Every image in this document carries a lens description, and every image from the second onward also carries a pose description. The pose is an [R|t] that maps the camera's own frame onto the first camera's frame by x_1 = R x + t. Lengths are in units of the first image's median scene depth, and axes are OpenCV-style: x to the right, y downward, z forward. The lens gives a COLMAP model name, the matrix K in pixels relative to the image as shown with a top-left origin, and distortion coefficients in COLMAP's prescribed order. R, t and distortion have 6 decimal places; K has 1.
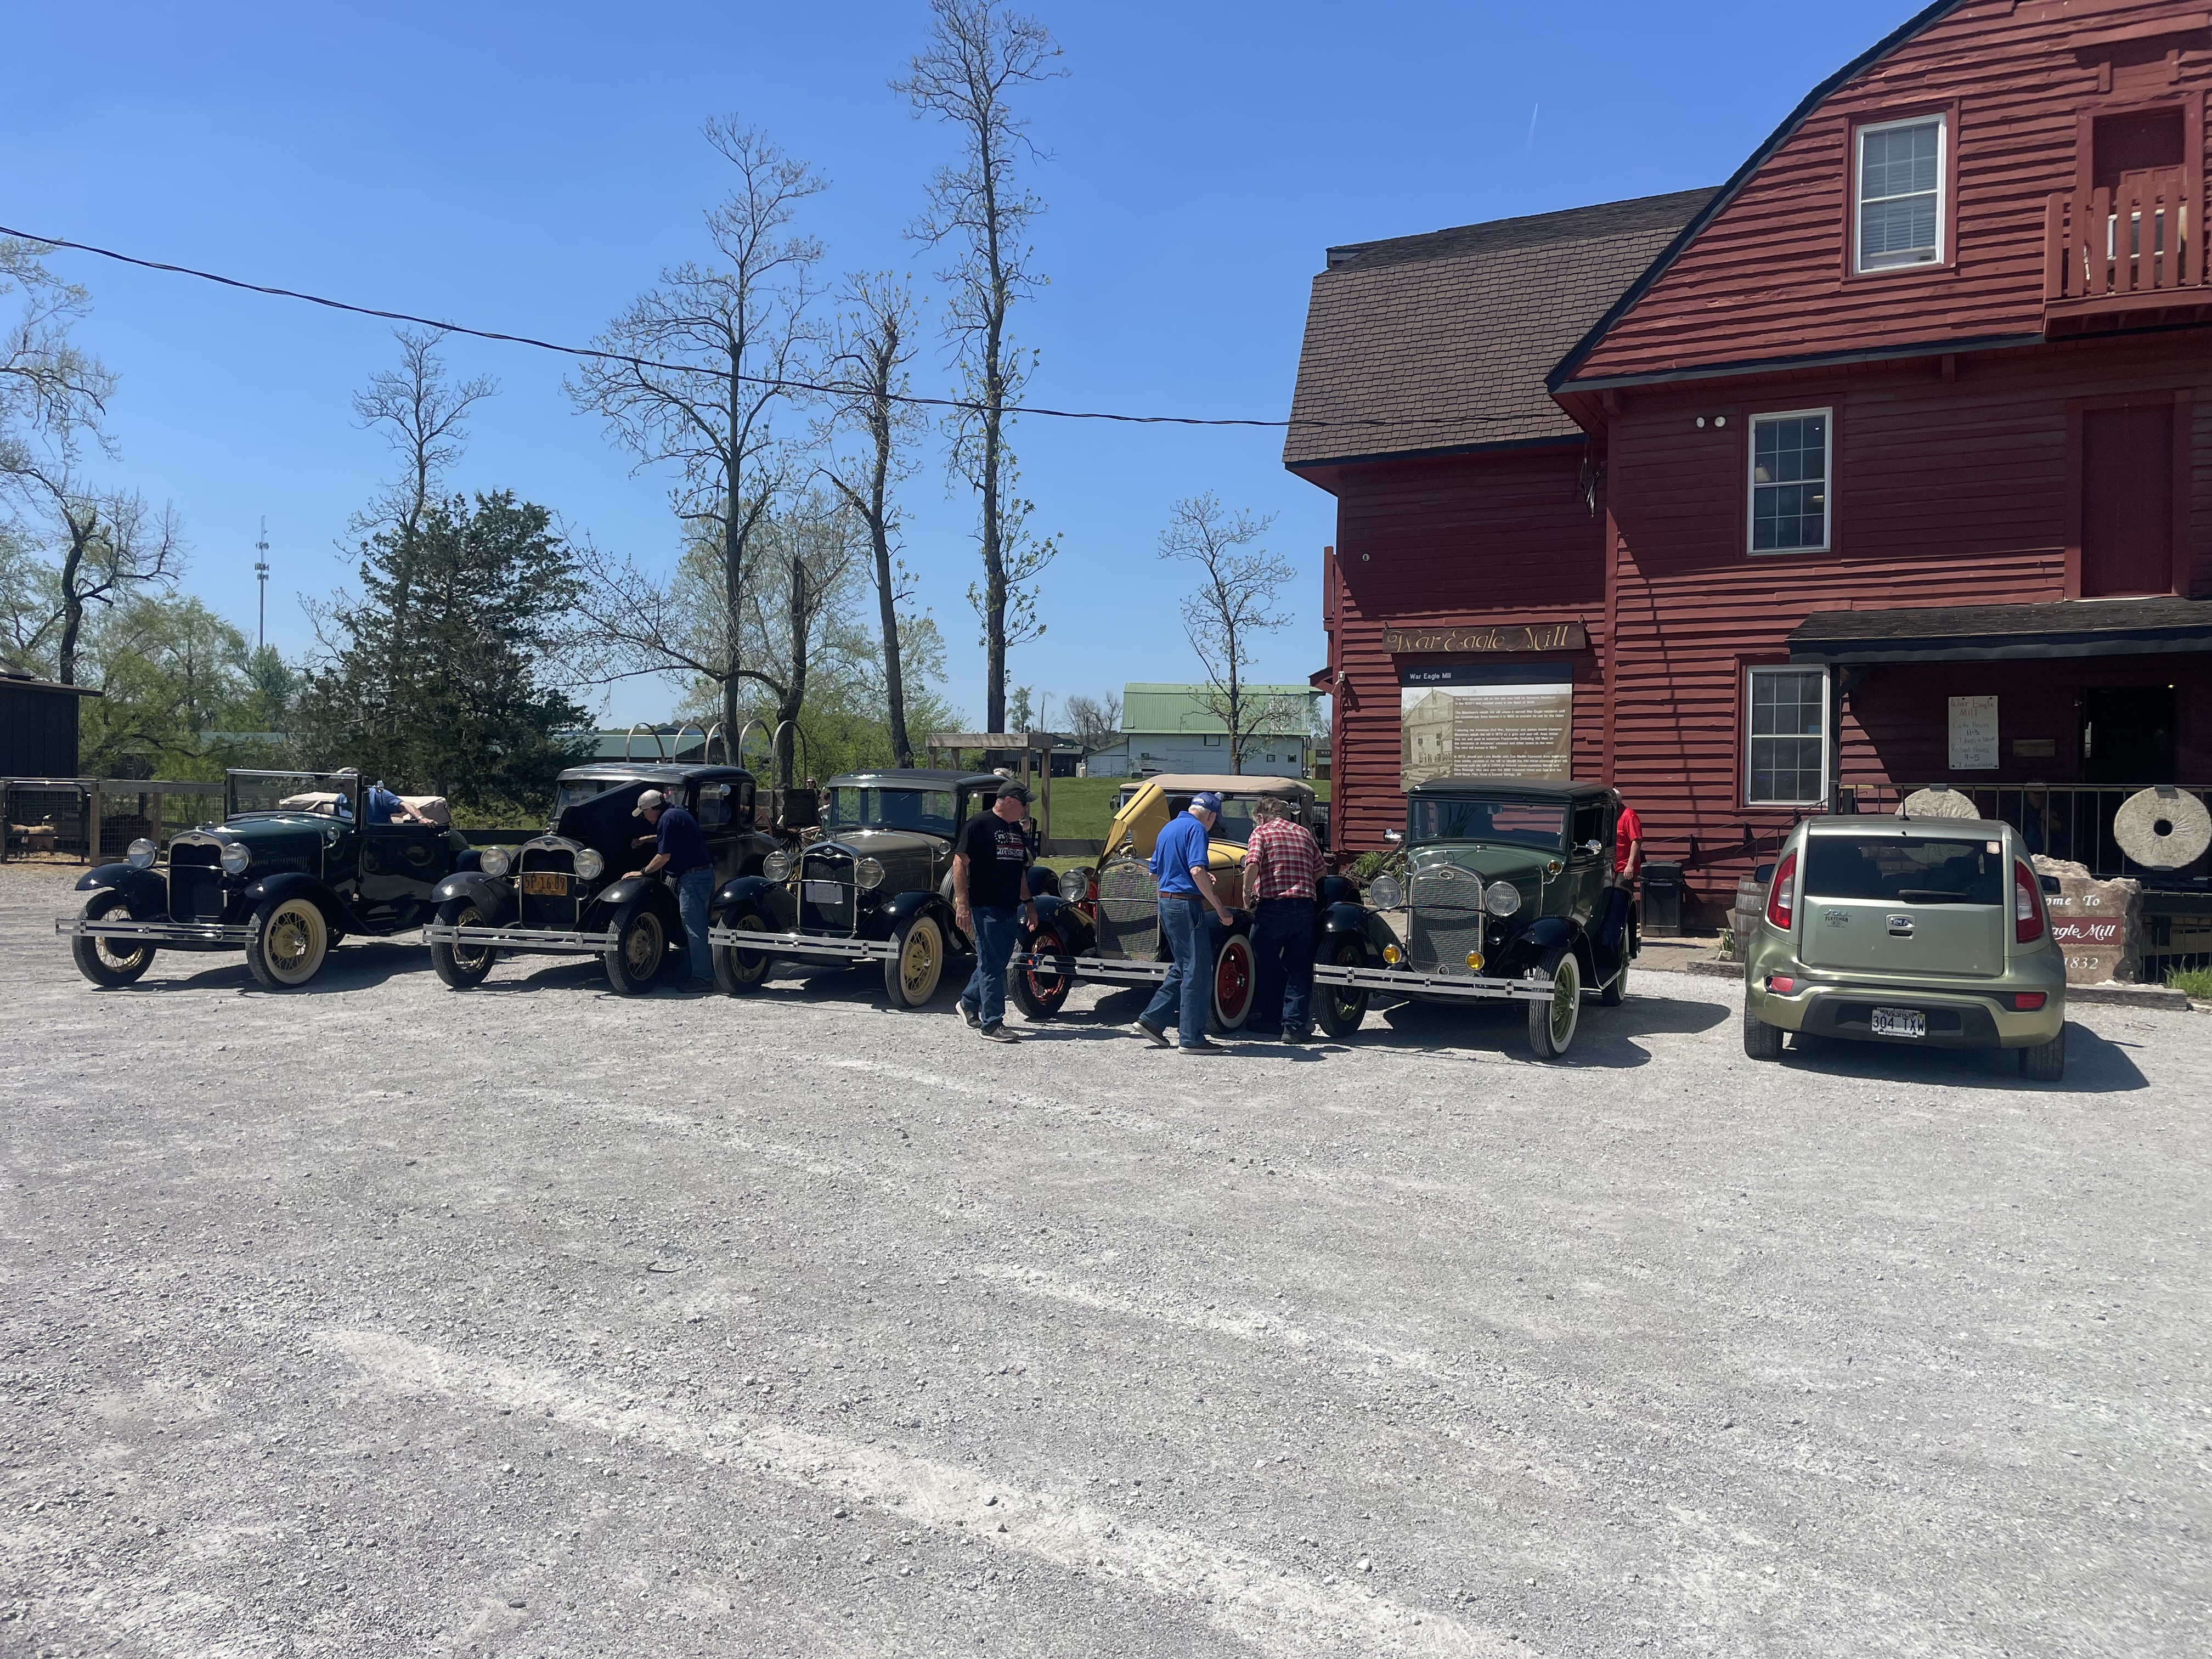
lens RADIAL K [[1717.4, 0, 1106.0], [0, 1717.4, 829.5], [0, 0, 1]] dist [0.096095, -0.127423]
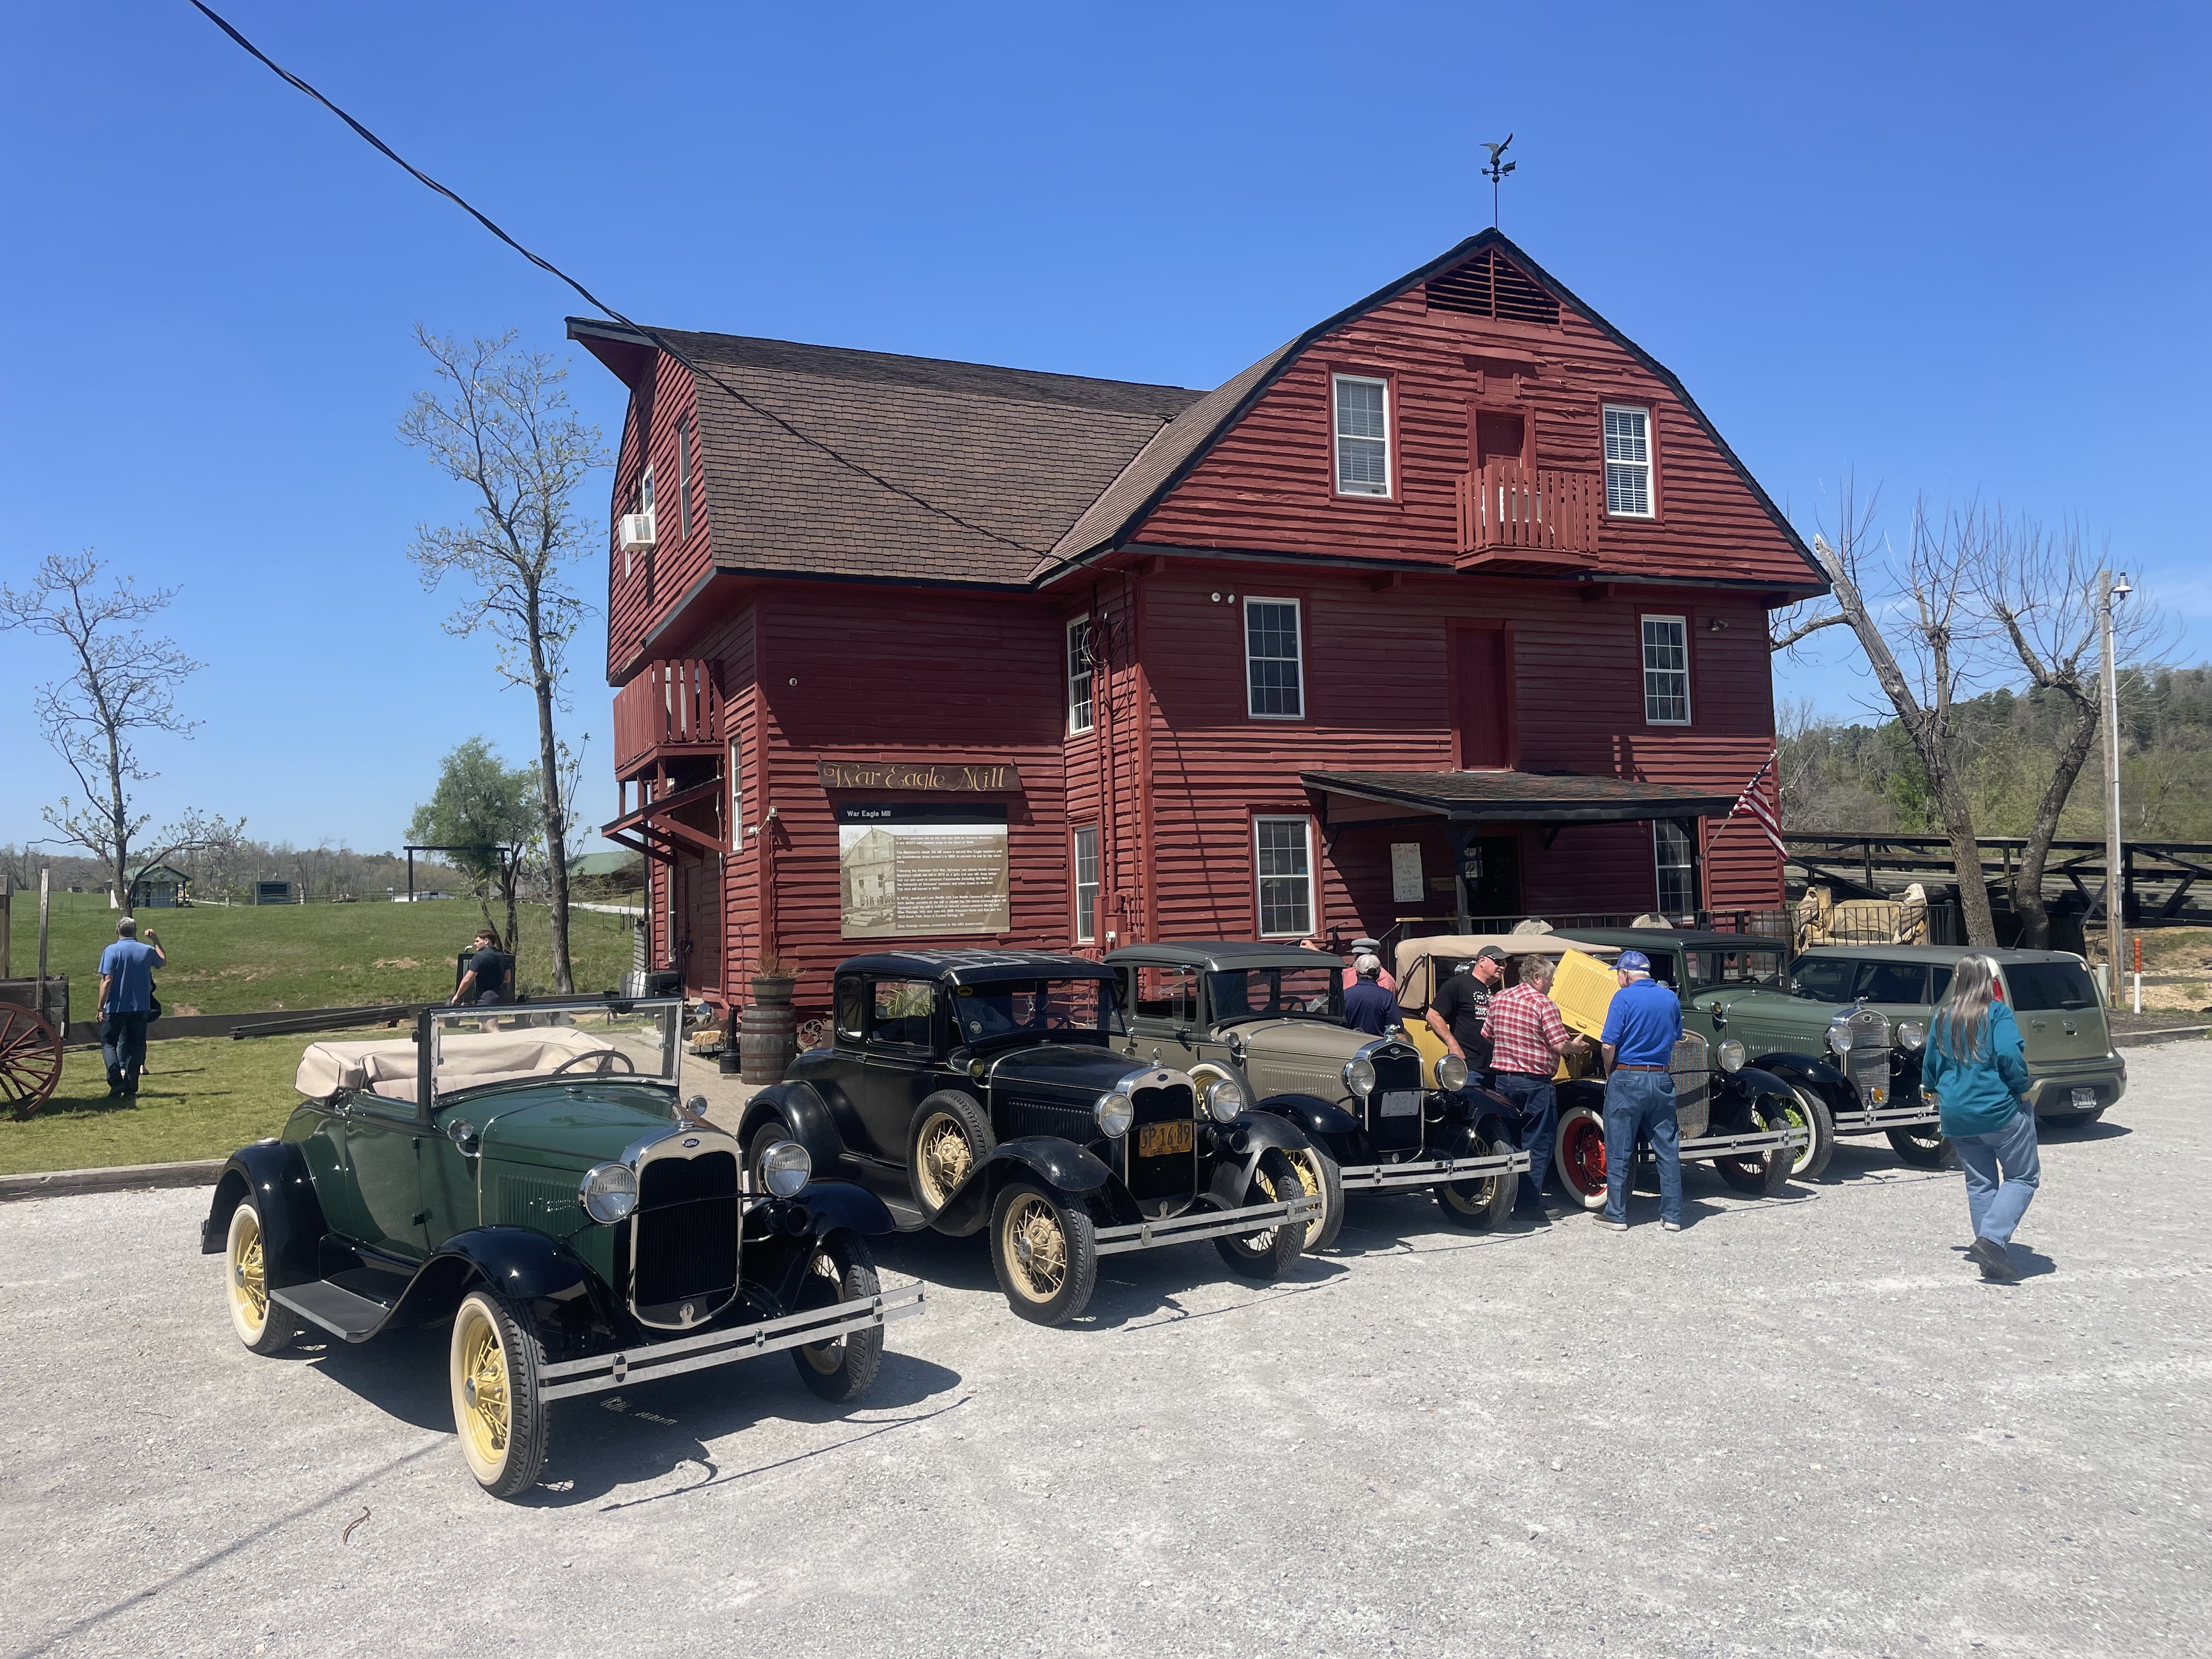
lens RADIAL K [[1717.4, 0, 1106.0], [0, 1717.4, 829.5], [0, 0, 1]] dist [0.096095, -0.127423]
pose [[0.607330, 0.005466, 0.794431, -0.570206], [0.047192, 0.997962, -0.042944, -0.040220], [-0.793046, 0.063572, 0.605835, 0.390318]]
